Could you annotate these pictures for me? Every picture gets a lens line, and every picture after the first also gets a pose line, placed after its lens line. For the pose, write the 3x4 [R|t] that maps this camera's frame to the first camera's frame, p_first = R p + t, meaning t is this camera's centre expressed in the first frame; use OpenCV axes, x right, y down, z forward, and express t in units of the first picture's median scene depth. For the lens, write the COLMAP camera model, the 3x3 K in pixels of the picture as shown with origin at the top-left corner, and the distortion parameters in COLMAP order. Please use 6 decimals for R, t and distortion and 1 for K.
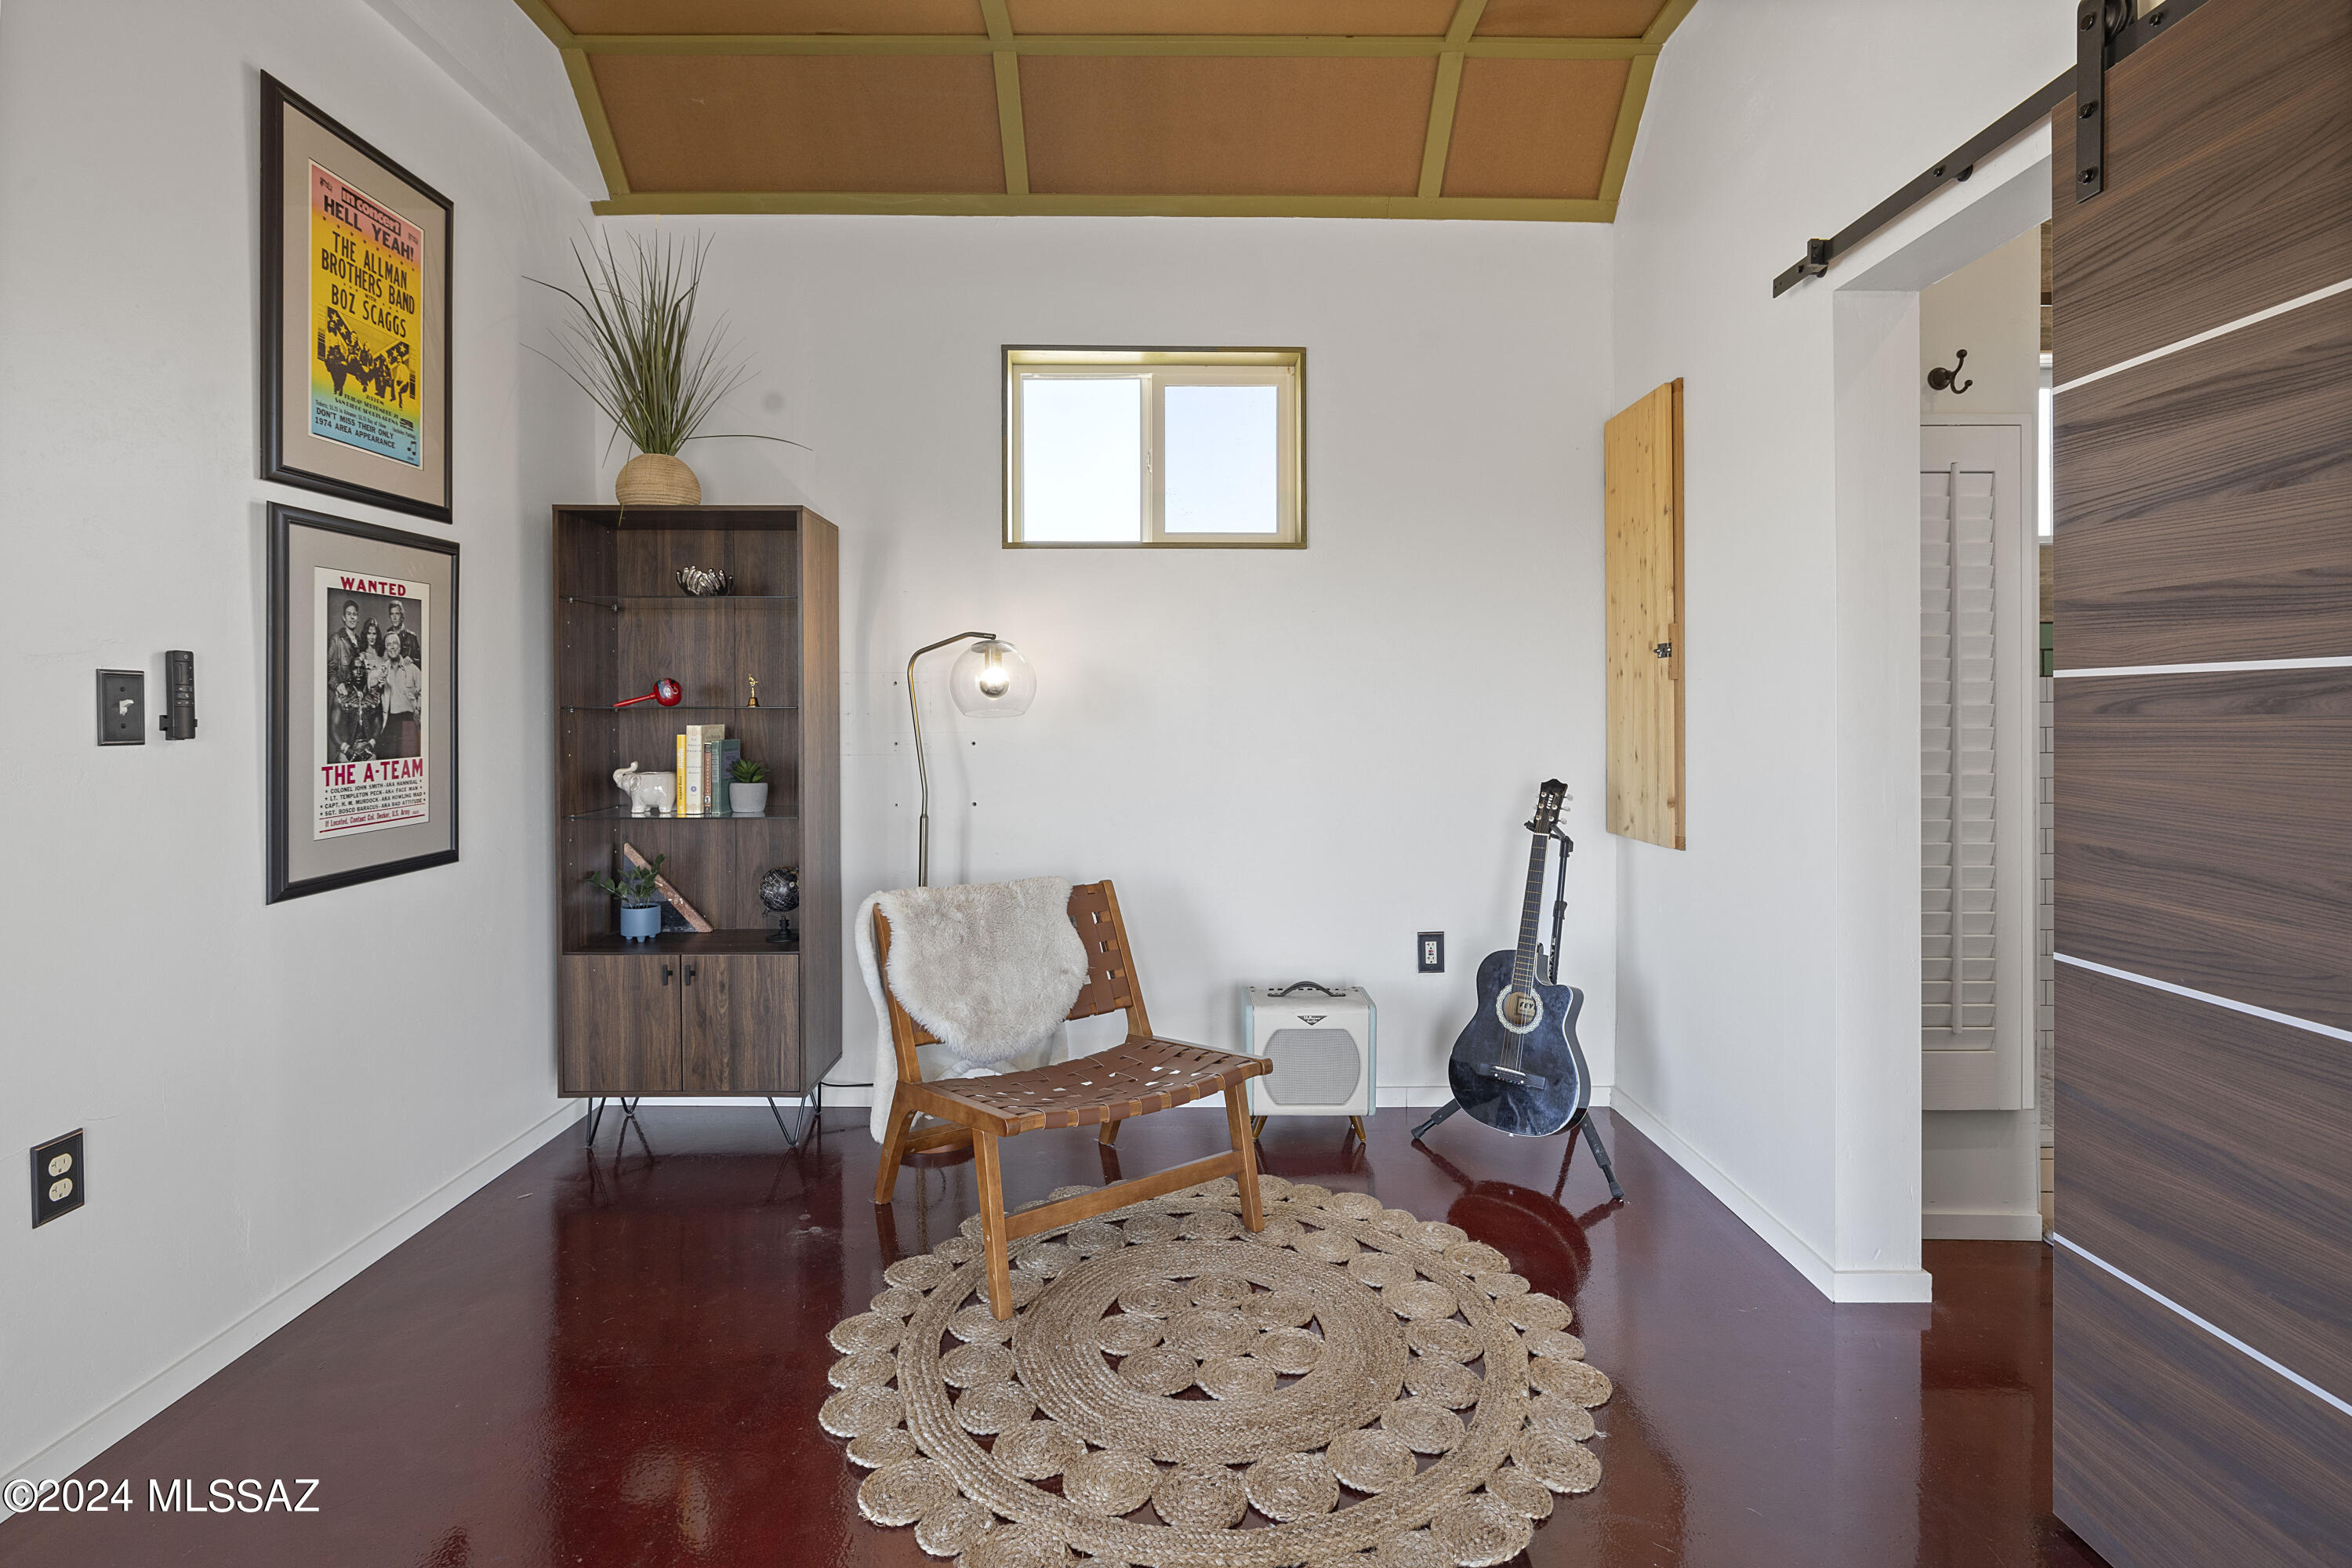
lens RADIAL K [[1111.4, 0, 1167.1], [0, 1111.4, 711.2], [0, 0, 1]] dist [-0.006574, -0.000106]
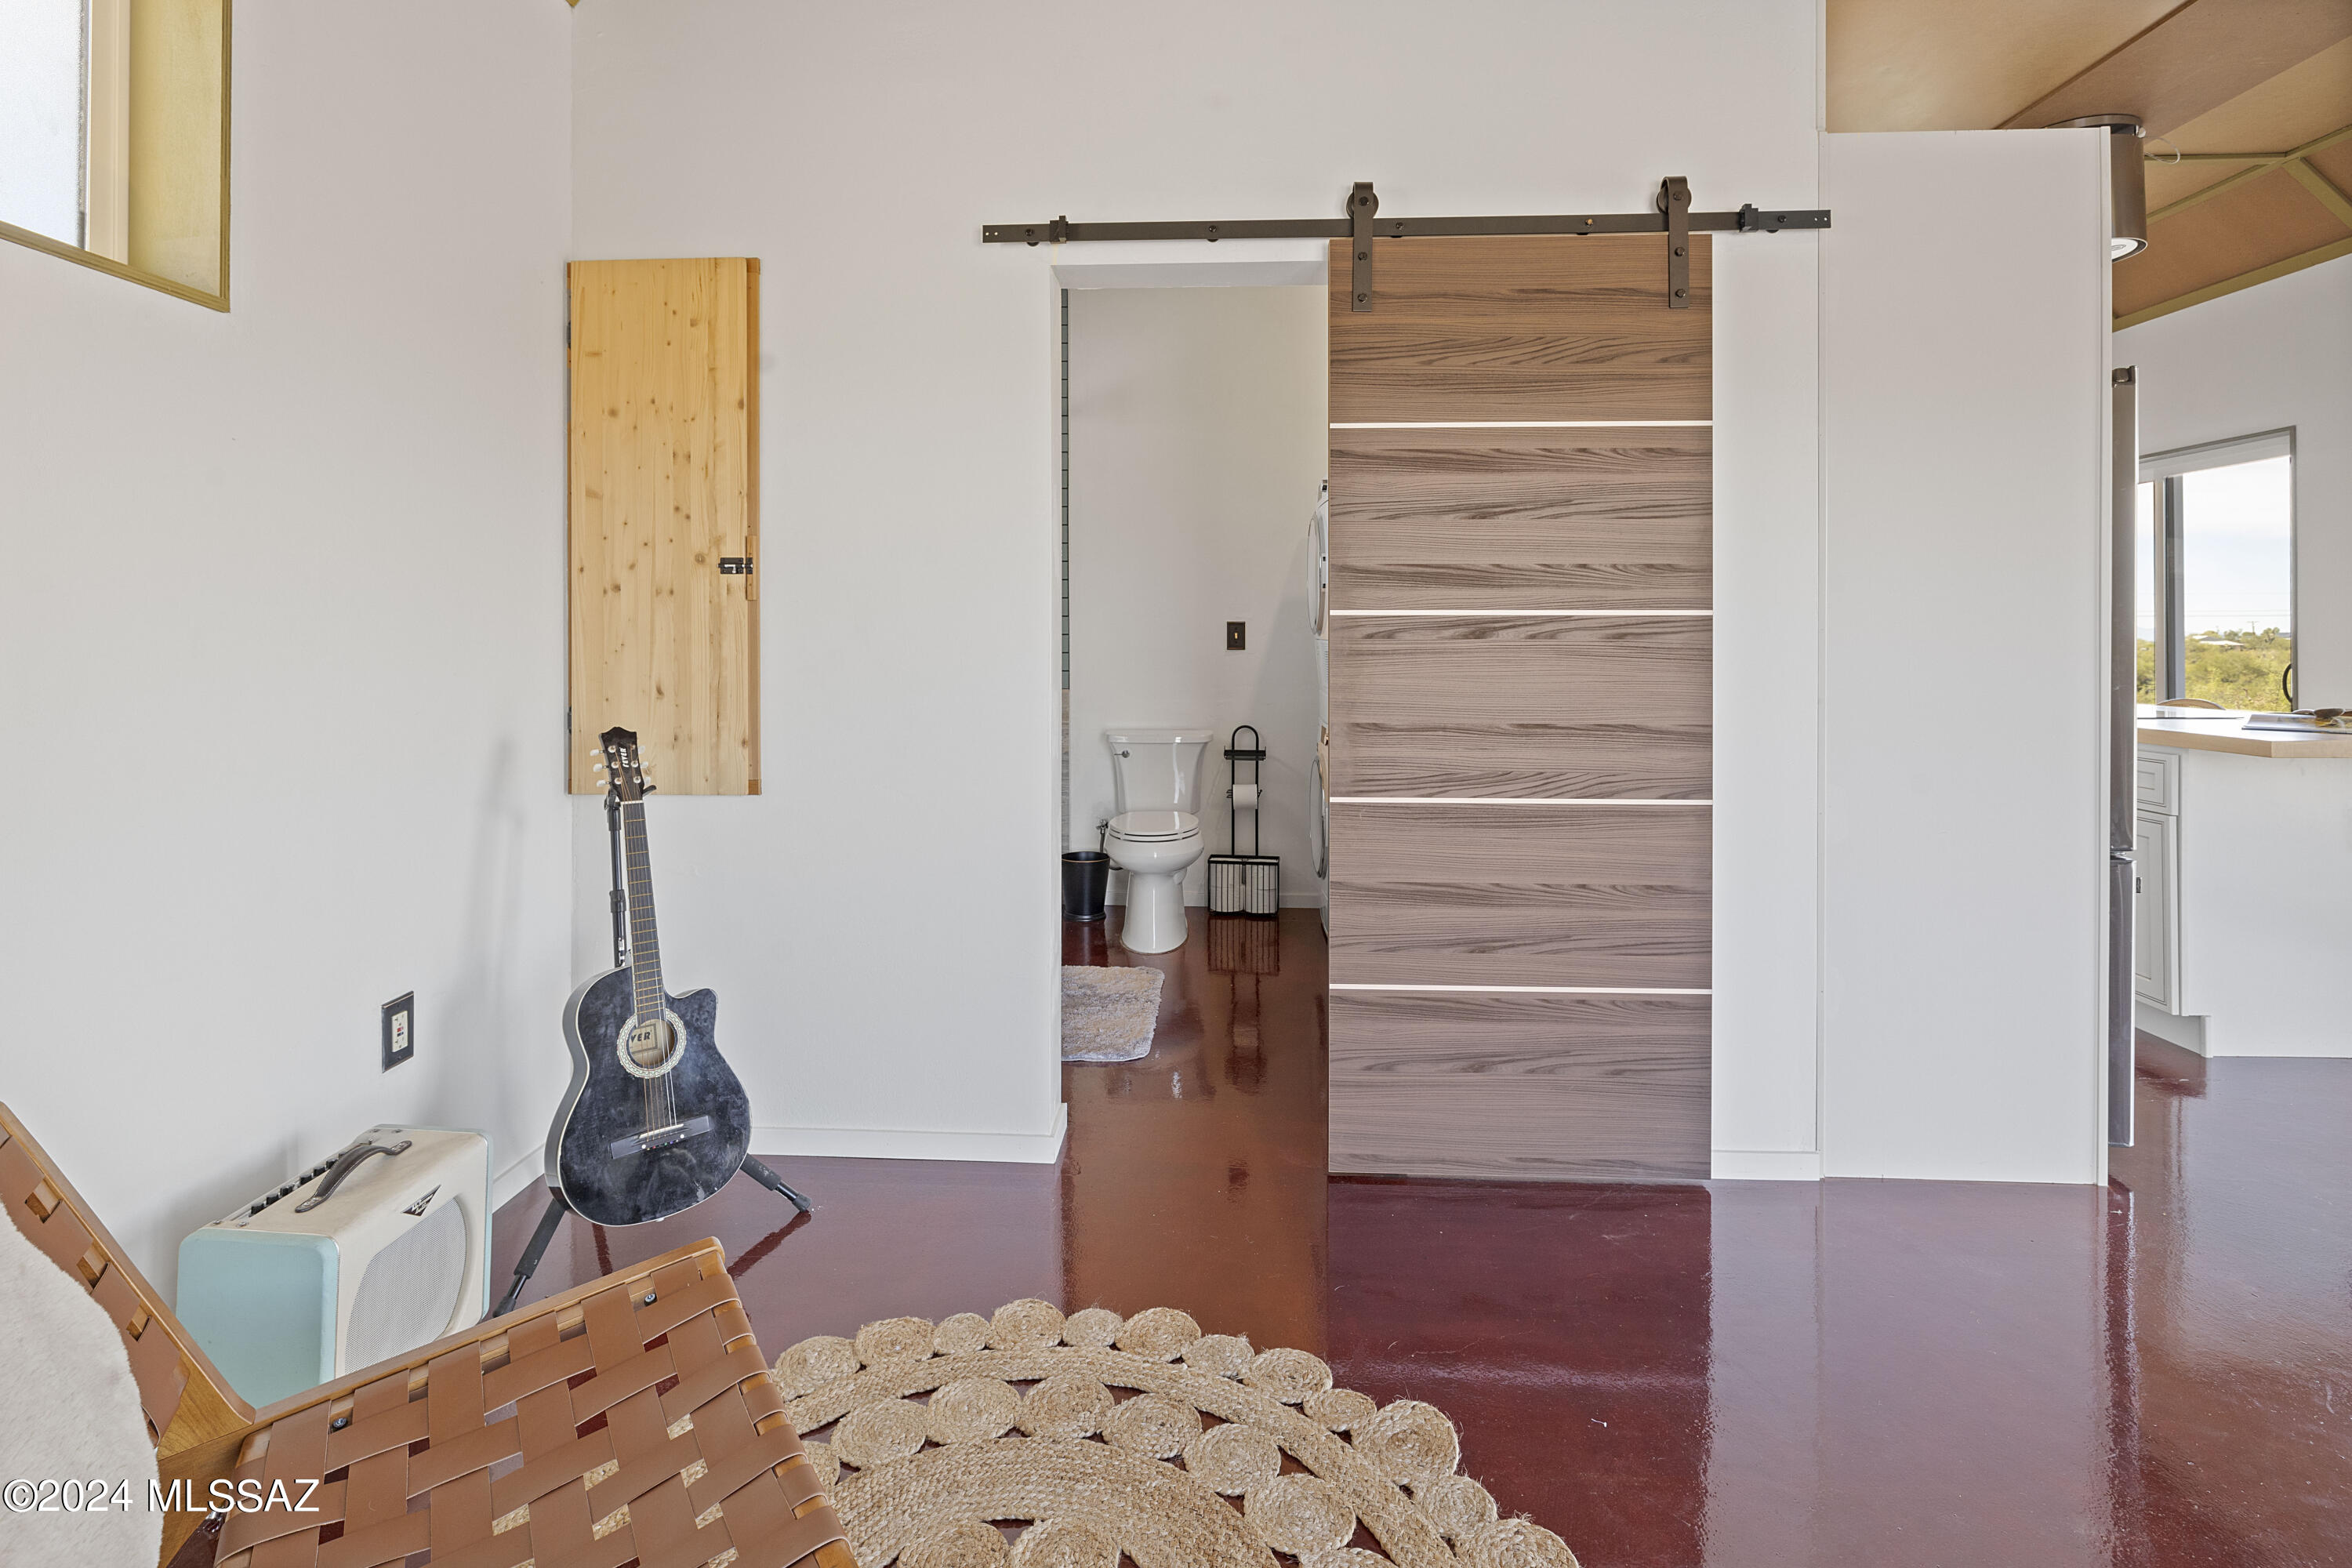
lens RADIAL K [[1103.0, 0, 1170.8], [0, 1103.0, 645.1], [0, 0, 1]] dist [-0.001189, -0.000023]
pose [[0.047566, 0.007914, 0.998837, -0.391913], [-0.001287, 0.999968, -0.007861, 0.012599], [-0.998867, -0.000912, 0.047574, 0.628889]]
